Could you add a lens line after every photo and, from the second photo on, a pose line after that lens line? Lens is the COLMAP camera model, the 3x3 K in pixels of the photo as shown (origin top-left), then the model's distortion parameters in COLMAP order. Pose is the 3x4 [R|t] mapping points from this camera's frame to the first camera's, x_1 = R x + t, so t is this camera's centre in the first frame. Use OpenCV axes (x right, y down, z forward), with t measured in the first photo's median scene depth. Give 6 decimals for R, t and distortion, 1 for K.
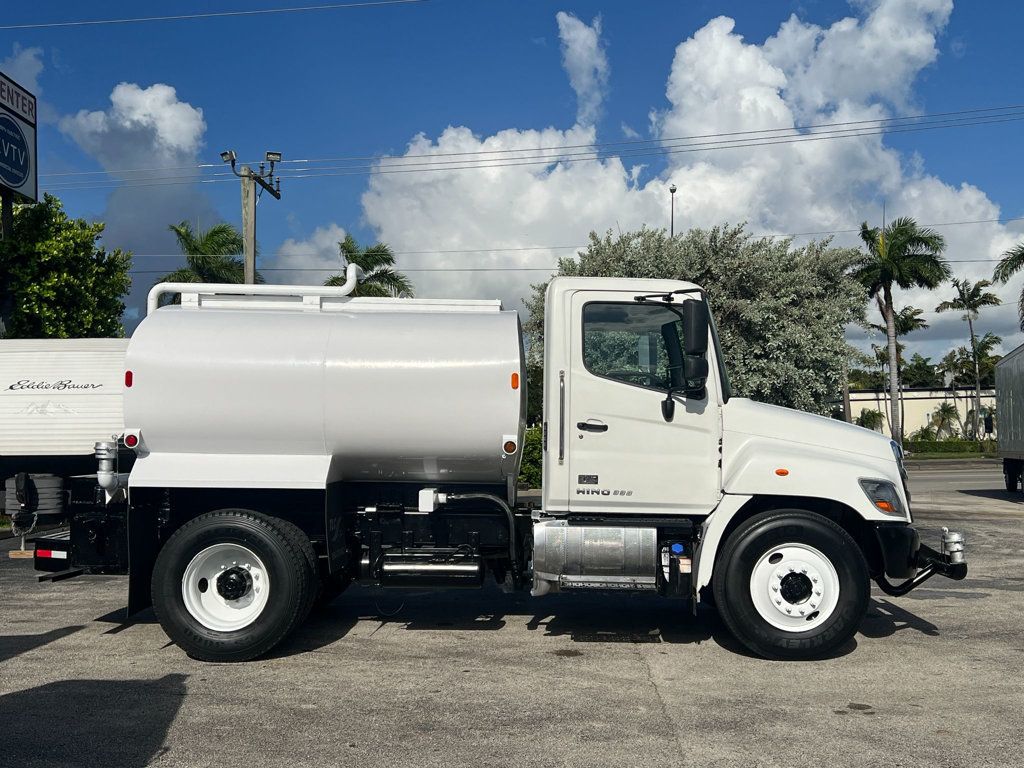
lens RADIAL K [[1118.0, 0, 512.0], [0, 1118.0, 384.0], [0, 0, 1]] dist [0.164362, -0.355397]
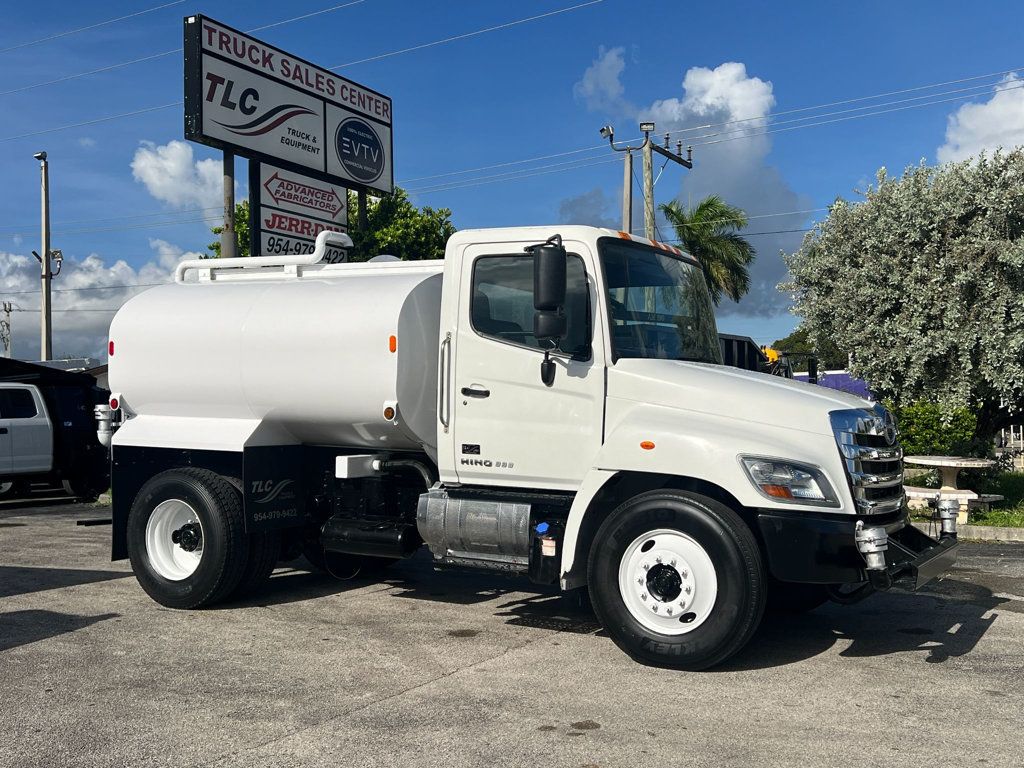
lens RADIAL K [[1118.0, 0, 512.0], [0, 1118.0, 384.0], [0, 0, 1]] dist [0.164362, -0.355397]
pose [[0.879989, -0.002542, -0.474987, 0.536187], [0.014139, 0.999683, 0.020845, 0.012773], [0.474783, -0.025059, 0.879746, 0.204646]]
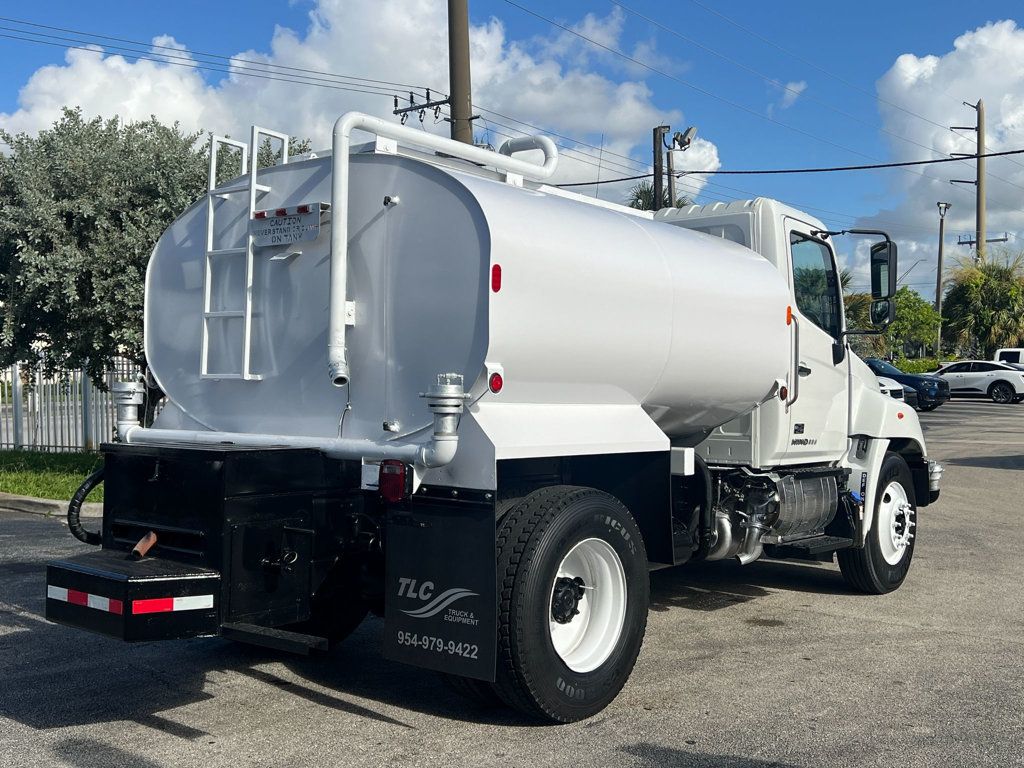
lens RADIAL K [[1109.4, 0, 543.7], [0, 1109.4, 384.0], [0, 0, 1]] dist [0.138489, -0.346707]
pose [[0.593103, 0.003660, 0.805118, -0.780601], [-0.043917, 0.998648, 0.027813, 0.033117], [-0.803928, -0.051855, 0.592462, 0.632518]]
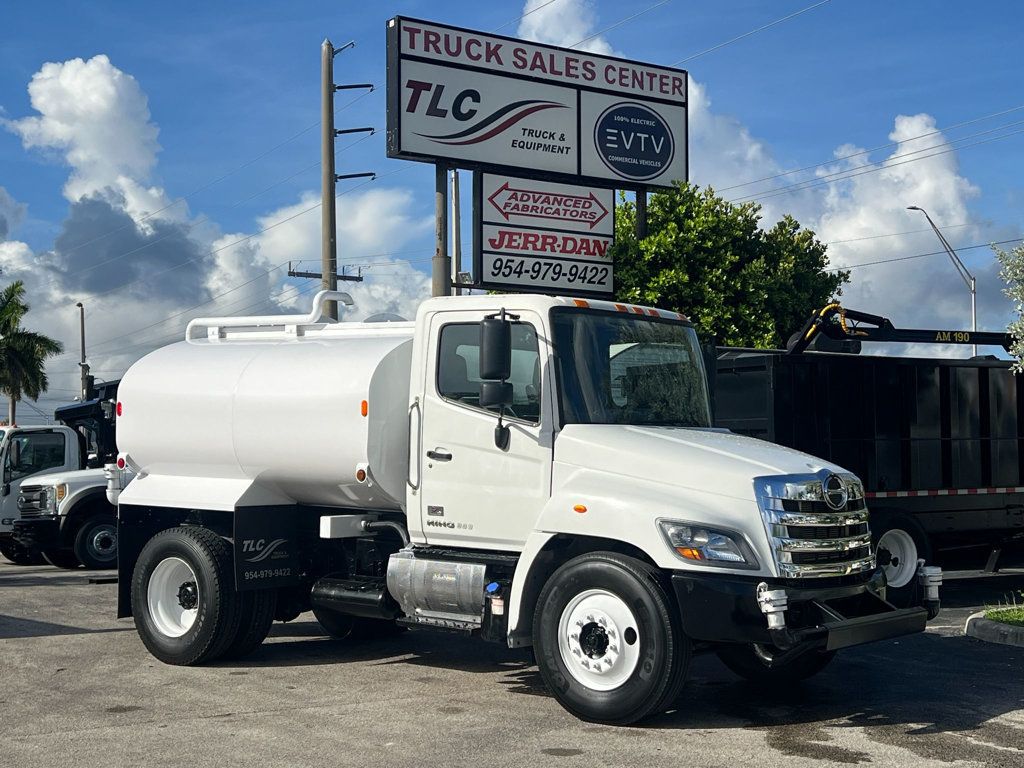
lens RADIAL K [[1456.1, 0, 512.0], [0, 1456.1, 384.0], [0, 0, 1]] dist [0.151832, 0.025914]
pose [[0.805626, -0.017712, -0.592160, 0.855130], [0.014568, 0.999843, -0.010086, -0.008910], [0.592245, -0.000501, 0.805758, 0.040133]]
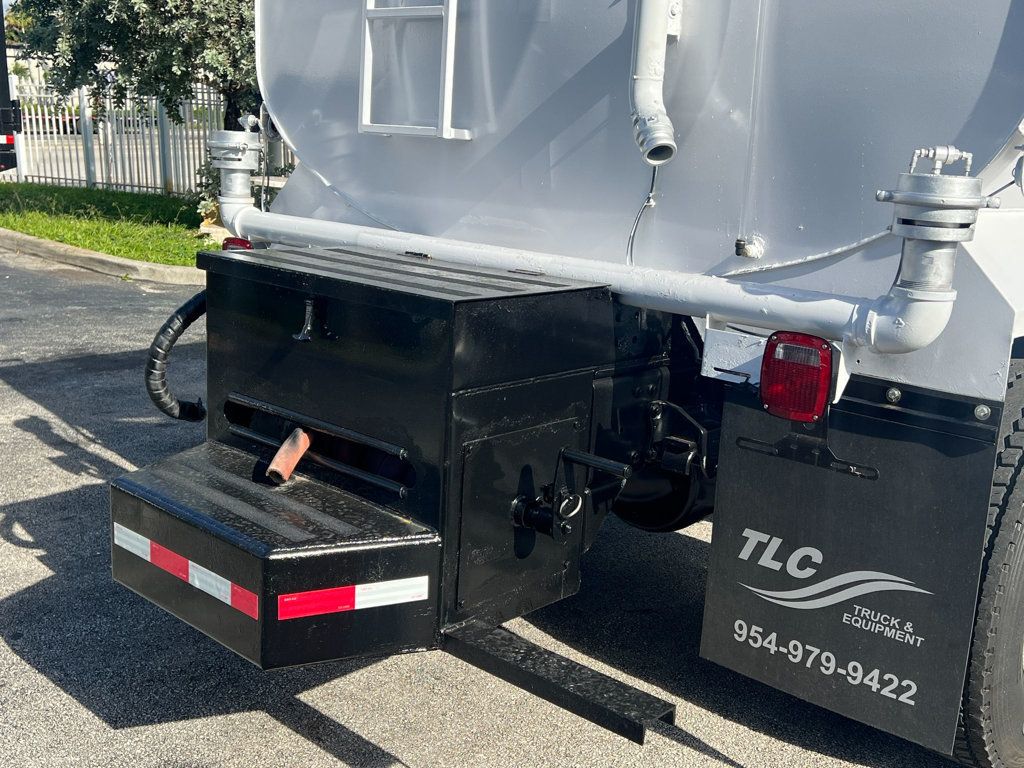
lens RADIAL K [[1109.4, 0, 543.7], [0, 1109.4, 384.0], [0, 0, 1]] dist [0.138489, -0.346707]
pose [[0.645625, -0.147617, 0.749251, -0.614810], [-0.075724, 0.963928, 0.255164, 0.038525], [-0.759891, -0.221476, 0.611158, 0.905141]]
